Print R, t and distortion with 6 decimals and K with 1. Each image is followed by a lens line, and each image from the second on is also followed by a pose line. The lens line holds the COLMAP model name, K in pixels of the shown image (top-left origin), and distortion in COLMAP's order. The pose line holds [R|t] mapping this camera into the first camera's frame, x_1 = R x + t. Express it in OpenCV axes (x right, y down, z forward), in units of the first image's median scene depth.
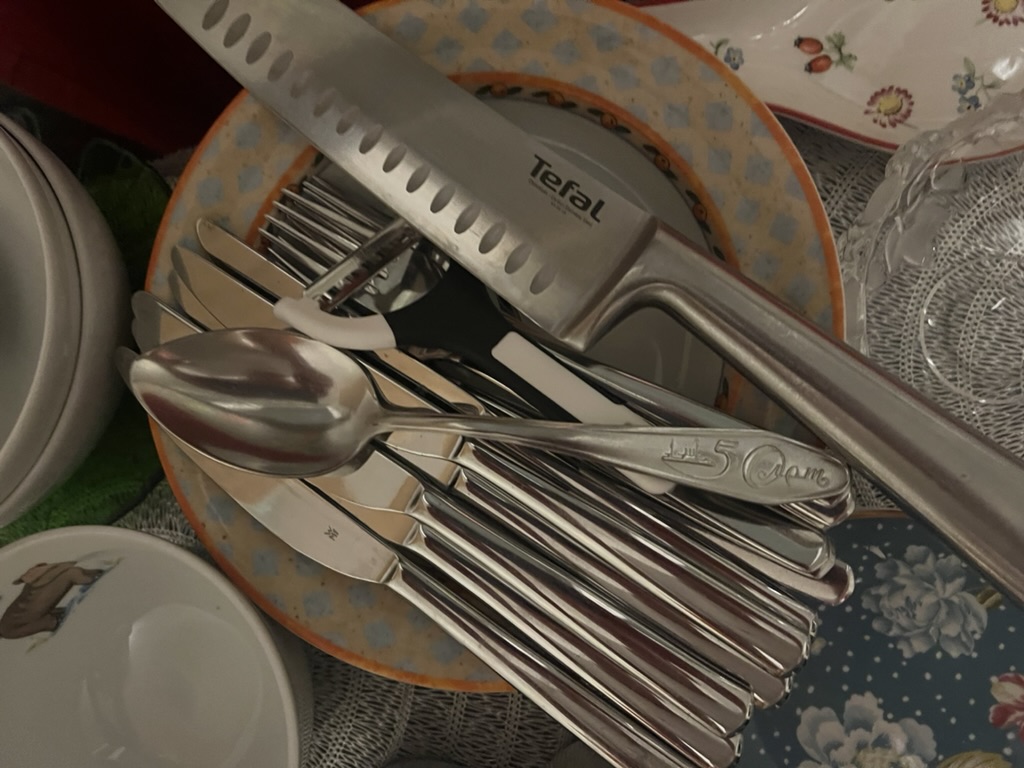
lens RADIAL K [[774.5, 0, 517.4], [0, 774.5, 381.4], [0, 0, 1]] dist [0.047707, -0.064271]
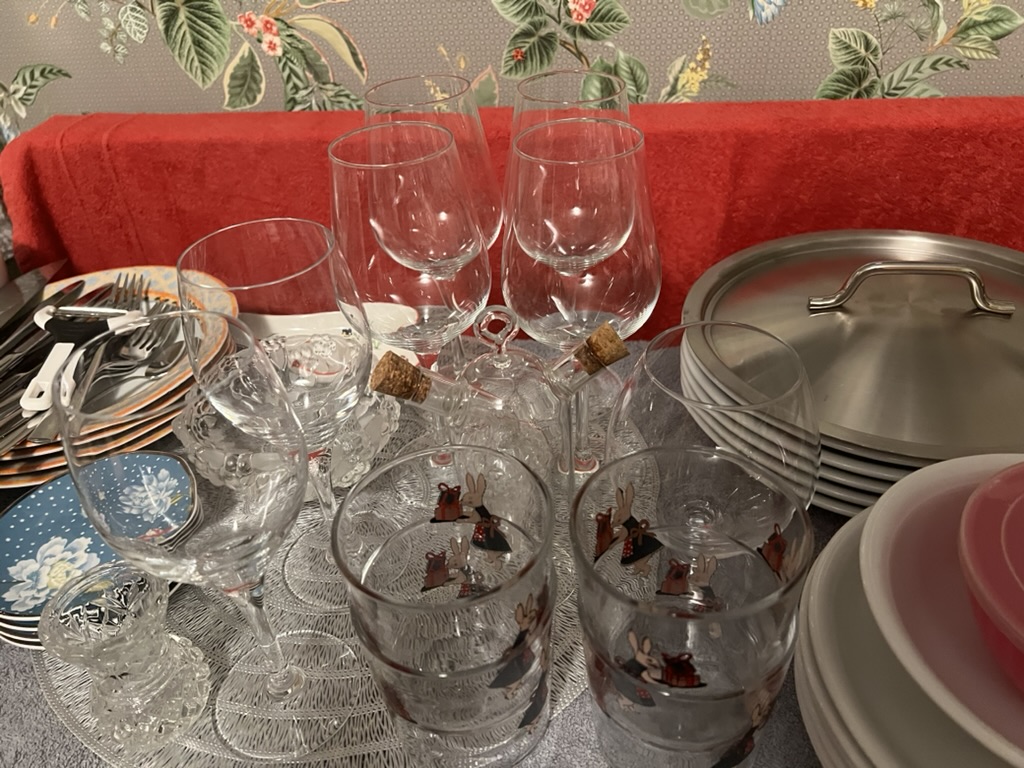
lens RADIAL K [[774.5, 0, 523.0], [0, 774.5, 386.3], [0, 0, 1]] dist [0.047707, -0.064271]
pose [[0.919940, 0.288391, -0.265596, 1.708073], [-0.390343, 0.610406, -0.689230, 1.018603], [-0.036647, 0.737723, 0.674108, -0.466074]]
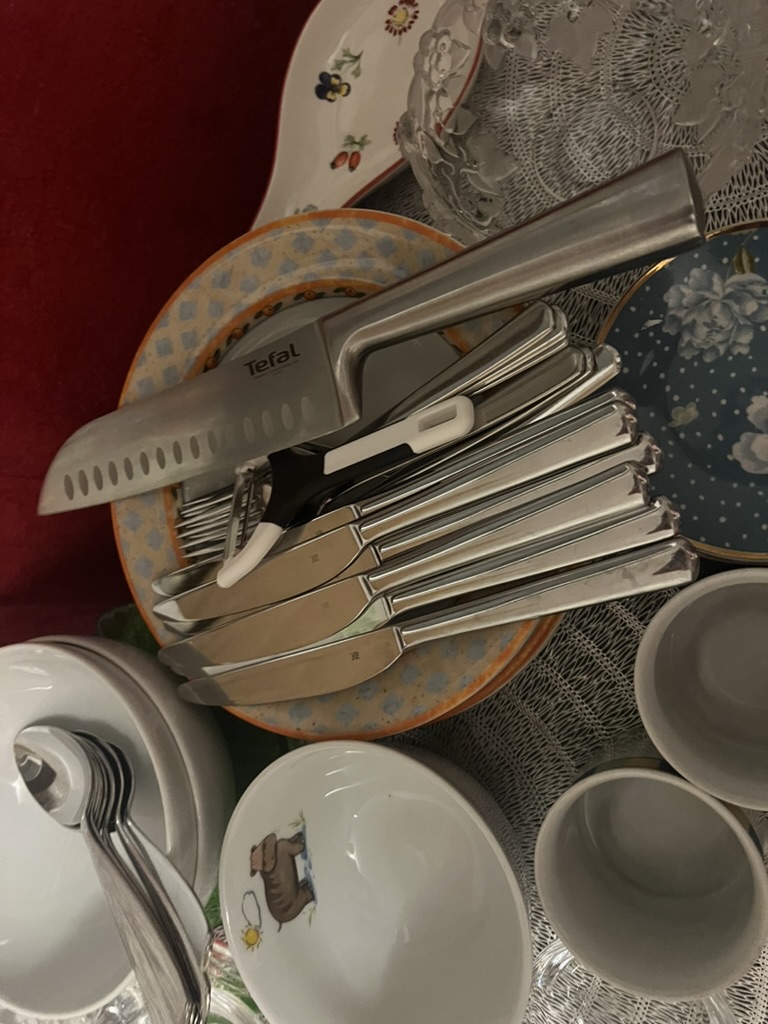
lens RADIAL K [[774.5, 0, 383.8], [0, 774.5, 503.1], [0, 0, 1]] dist [0.047707, -0.064271]
pose [[0.605753, -0.784186, -0.134594, 0.158375], [0.731672, 0.615475, -0.292996, 0.432270], [0.312603, 0.079005, 0.946593, -0.223094]]
